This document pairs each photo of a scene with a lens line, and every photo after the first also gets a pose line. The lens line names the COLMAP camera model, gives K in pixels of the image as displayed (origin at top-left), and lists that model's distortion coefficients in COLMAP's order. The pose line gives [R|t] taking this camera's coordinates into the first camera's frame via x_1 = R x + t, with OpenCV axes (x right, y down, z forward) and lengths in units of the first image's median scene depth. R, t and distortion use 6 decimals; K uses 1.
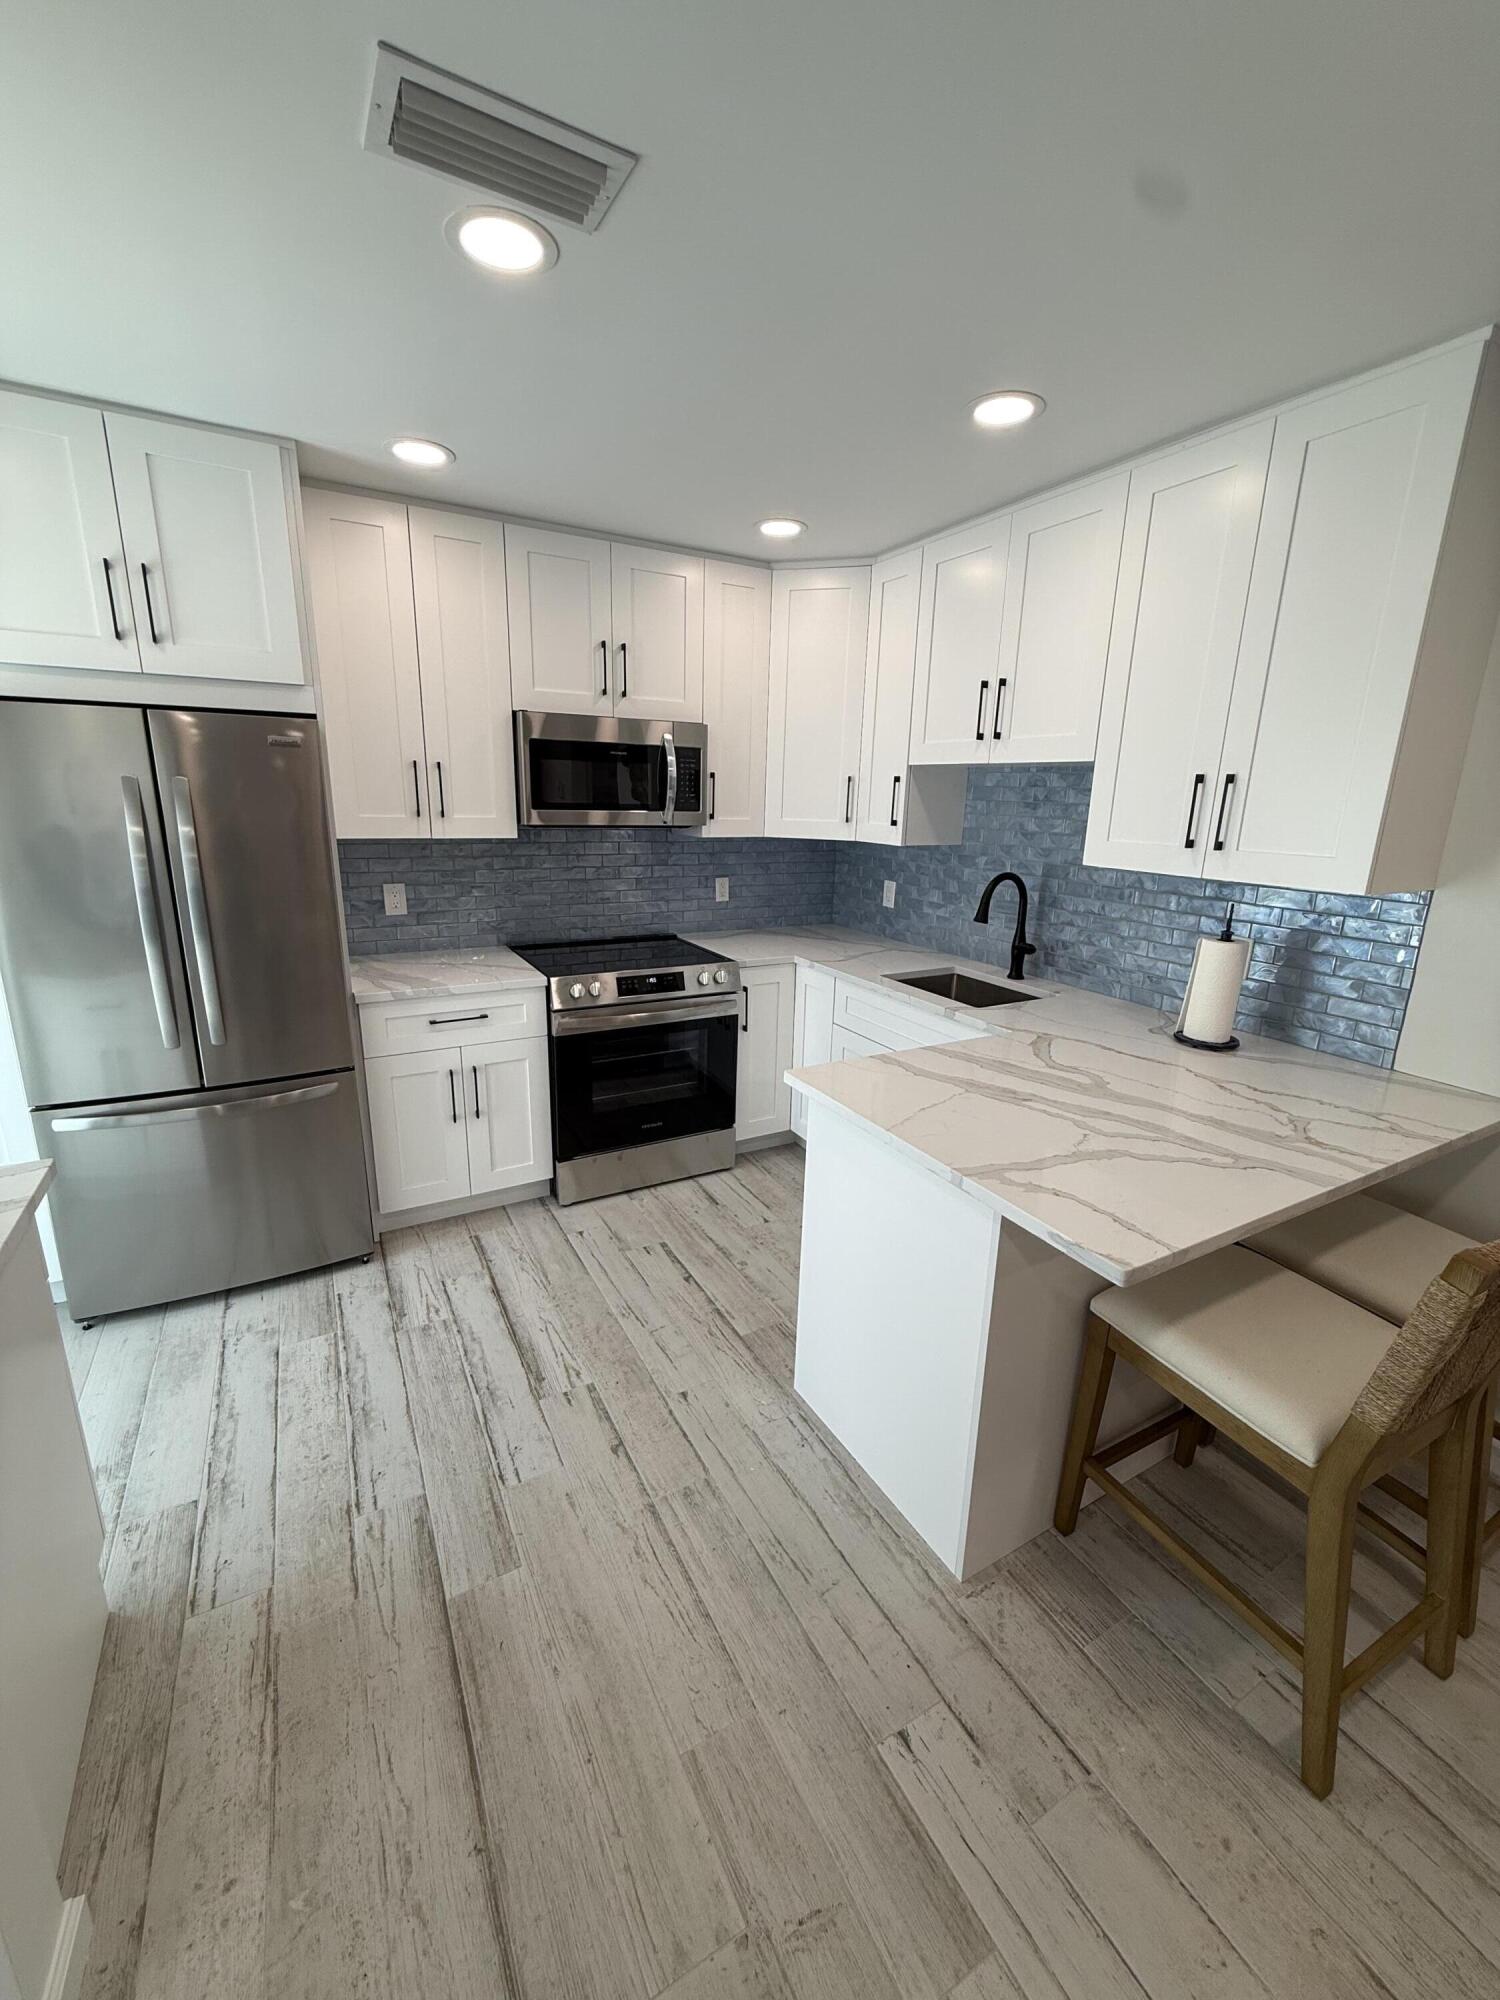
lens RADIAL K [[795.5, 0, 749.8], [0, 795.5, 996.6], [0, 0, 1]] dist [-0.000159, 0.000162]
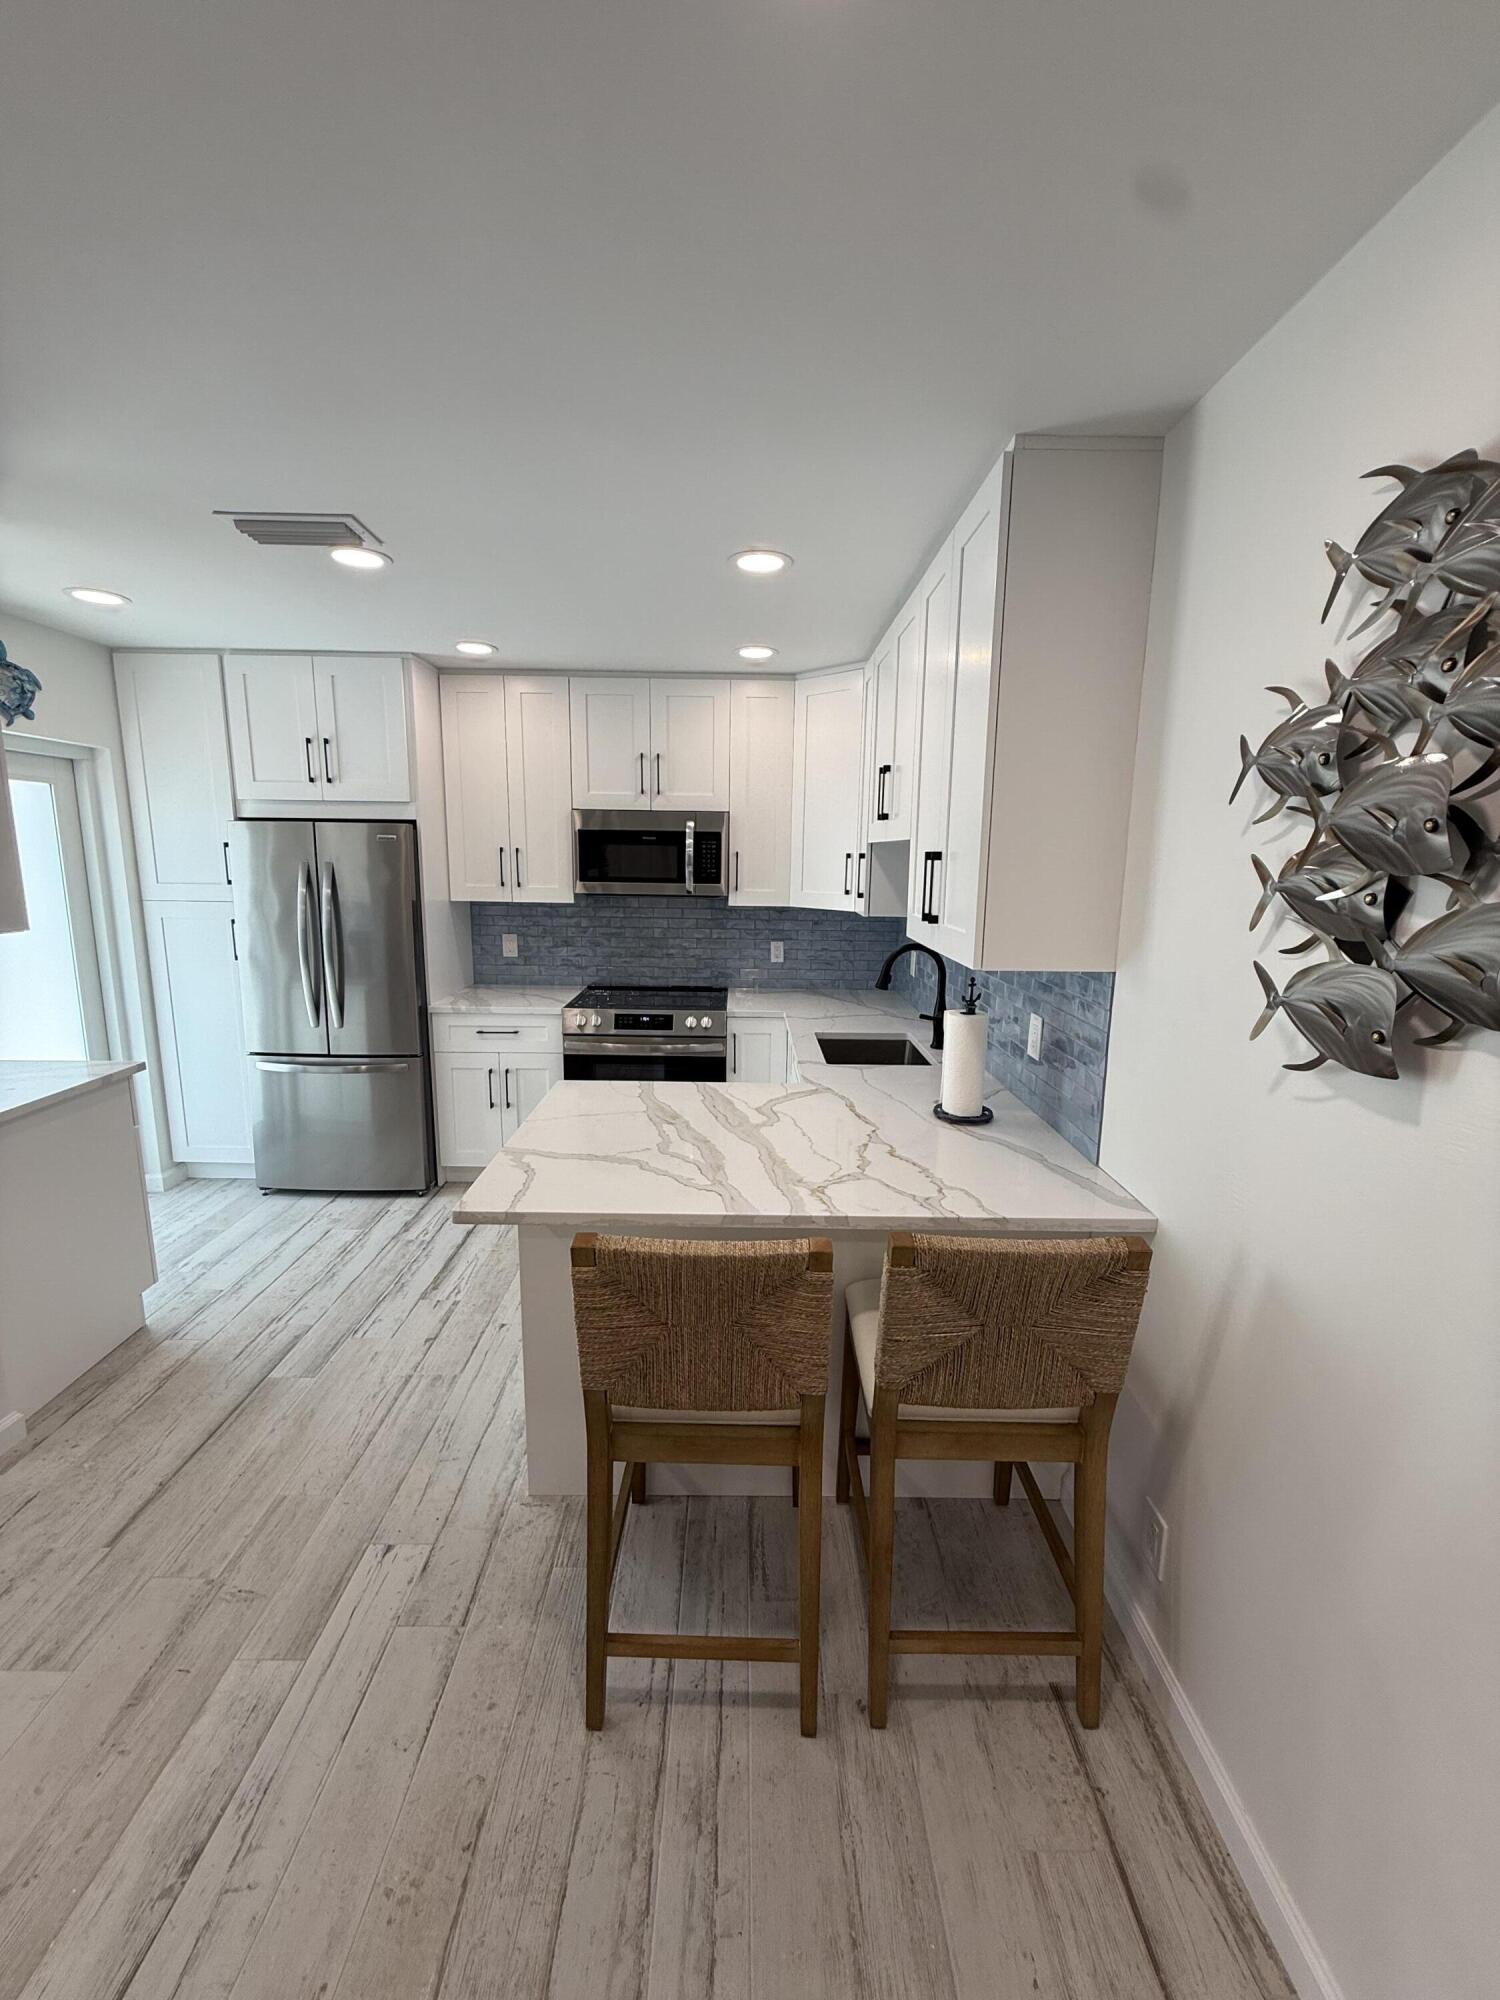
lens RADIAL K [[795.5, 0, 749.8], [0, 795.5, 996.6], [0, 0, 1]] dist [-0.000159, 0.000162]
pose [[0.877719, 0.072435, -0.473669, 0.756805], [-0.113309, 0.991849, -0.058288, -0.001939], [0.465586, 0.104831, 0.878772, -0.008772]]
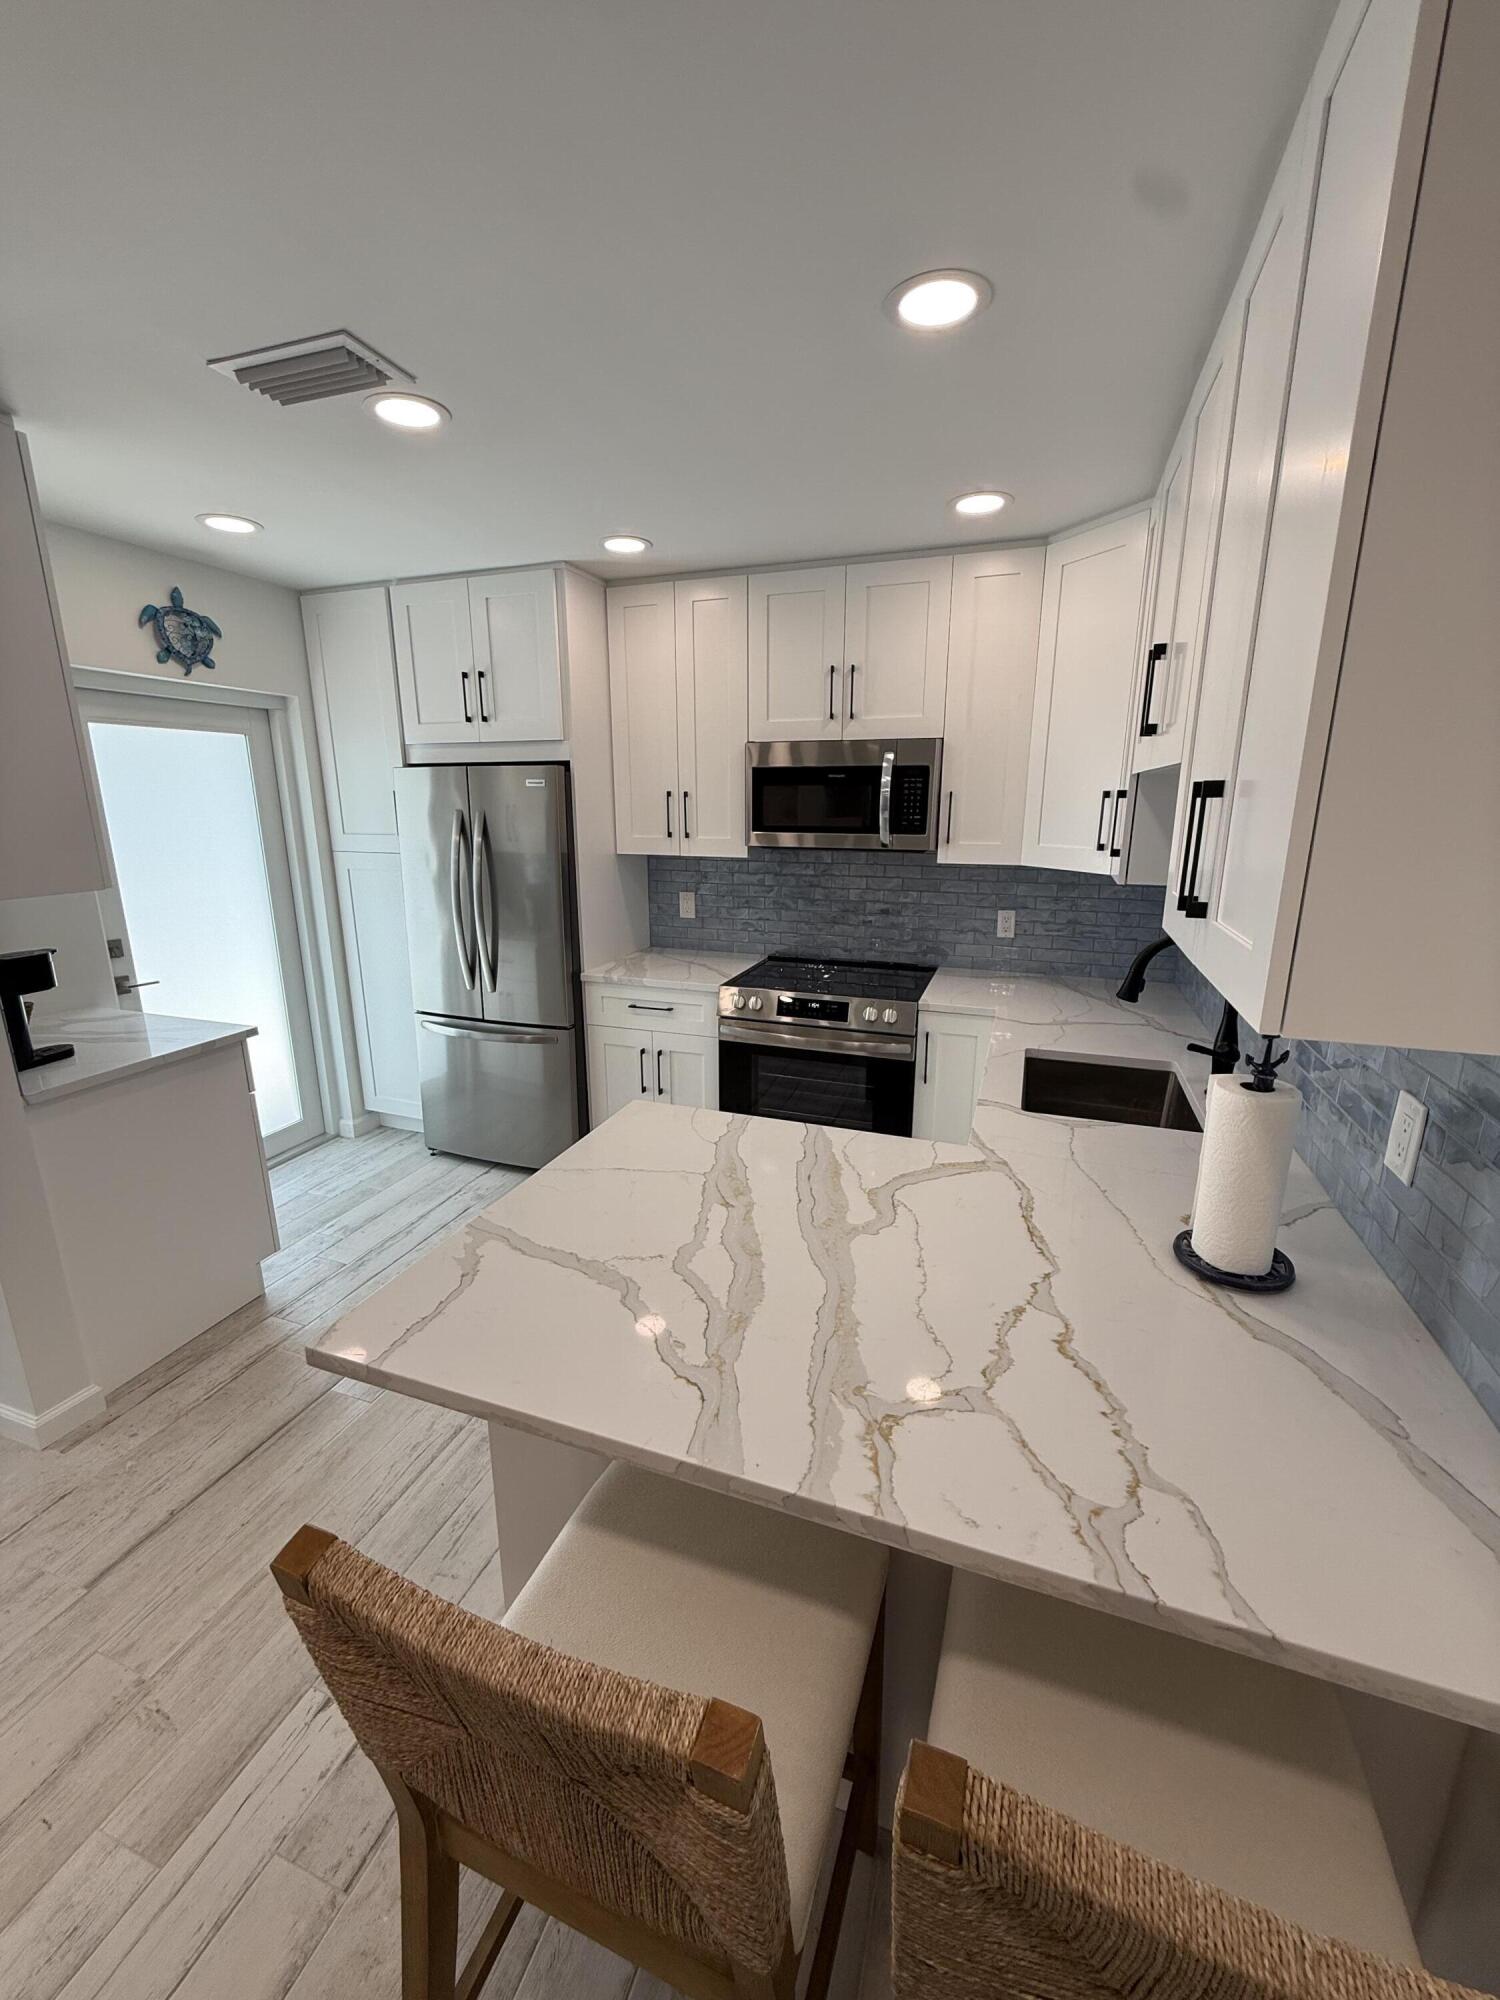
lens RADIAL K [[795.5, 0, 749.8], [0, 795.5, 996.6], [0, 0, 1]] dist [-0.000159, 0.000162]
pose [[0.660018, 0.158509, -0.734337, 0.689540], [-0.172588, 0.983336, 0.057135, -0.093261], [0.731156, 0.089028, 0.676376, 0.349018]]
